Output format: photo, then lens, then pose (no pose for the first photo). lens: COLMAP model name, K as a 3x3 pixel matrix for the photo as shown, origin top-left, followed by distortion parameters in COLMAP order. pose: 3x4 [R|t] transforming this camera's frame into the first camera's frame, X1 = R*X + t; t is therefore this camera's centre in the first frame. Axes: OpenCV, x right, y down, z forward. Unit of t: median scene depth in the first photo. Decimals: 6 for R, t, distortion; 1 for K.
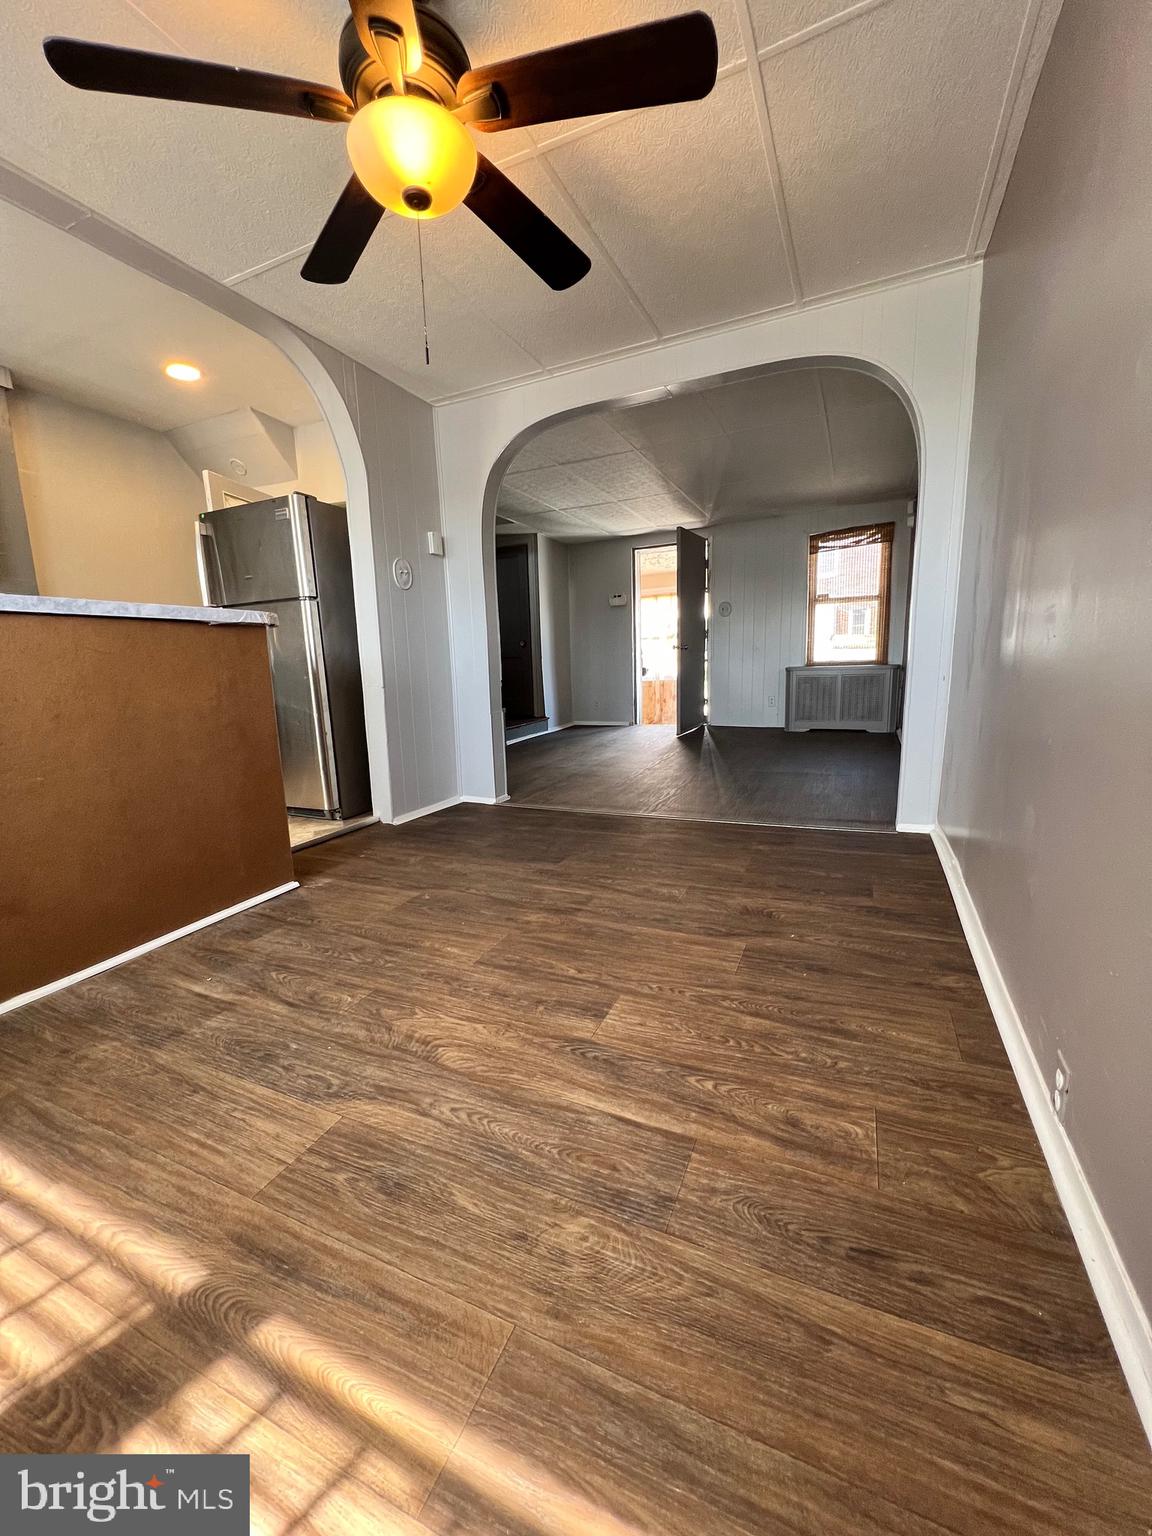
lens RADIAL K [[611.3, 0, 577.7], [0, 611.3, 769.9], [0, 0, 1]] dist [-0.007540, 0.001674]
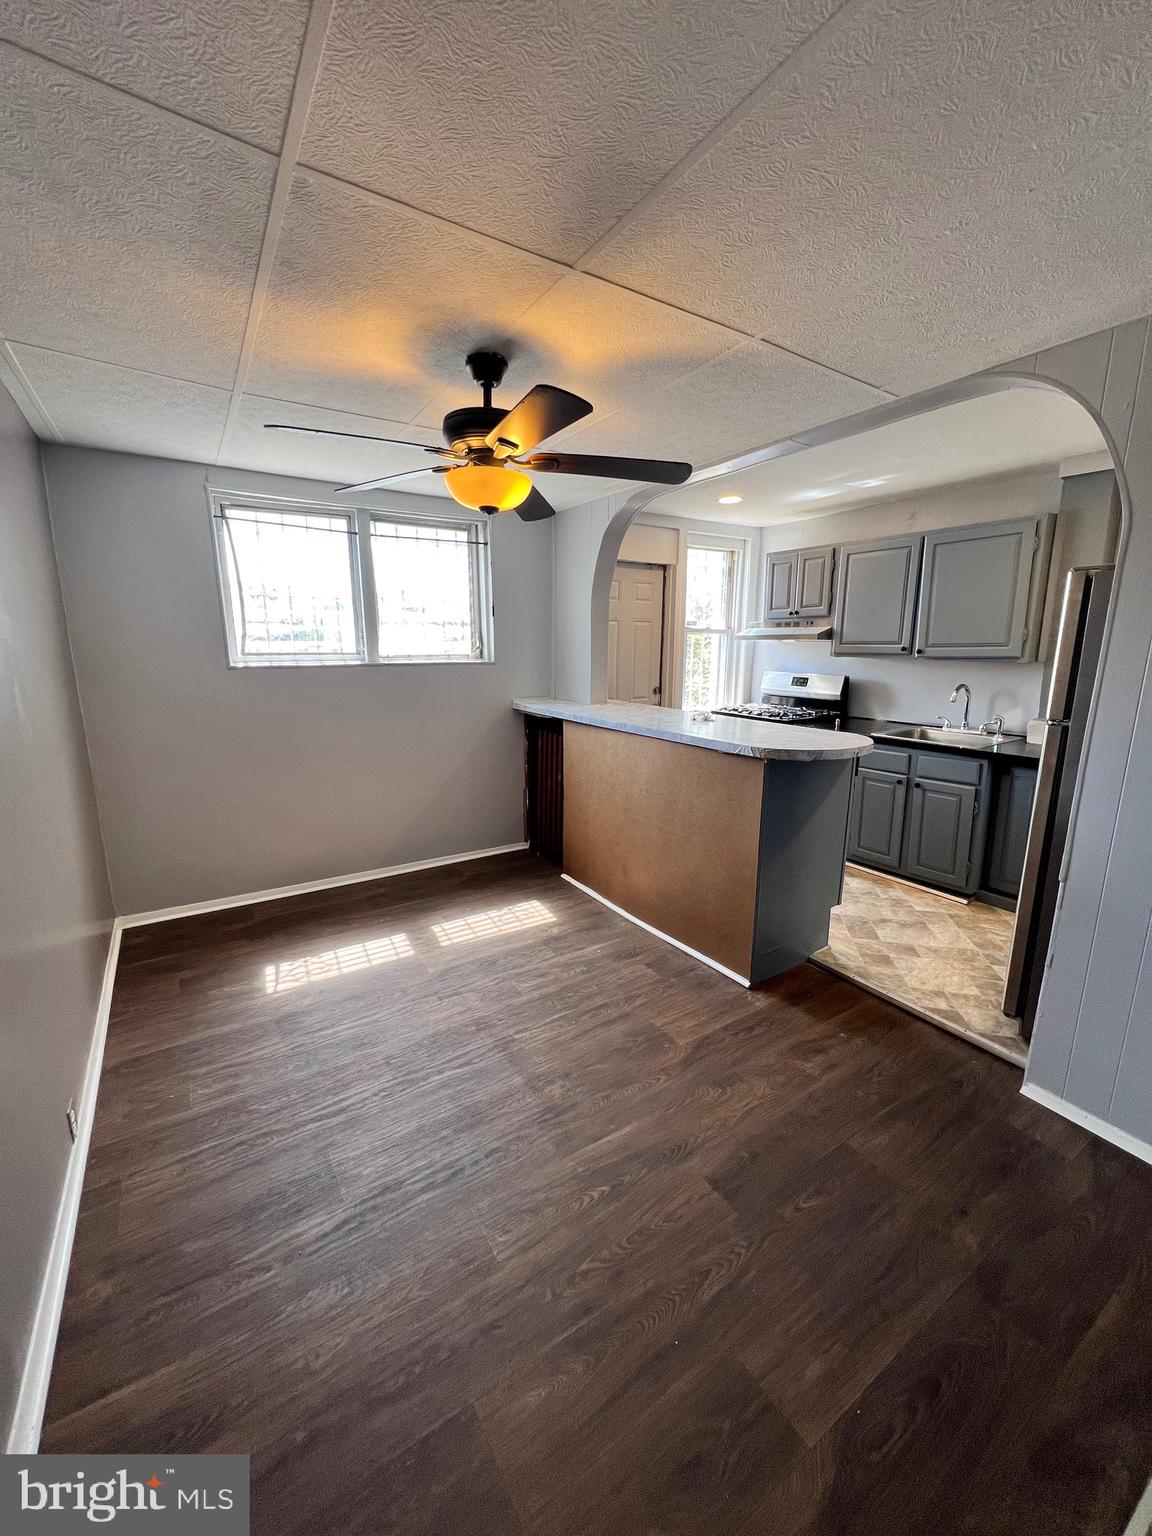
lens RADIAL K [[611.3, 0, 583.7], [0, 611.3, 764.5], [0, 0, 1]] dist [-0.007540, 0.001674]
pose [[-0.526678, 0.192784, -0.827916, 0.526525], [-0.142967, 0.939983, 0.309828, -0.480764], [0.837956, 0.281544, -0.467507, 1.138508]]
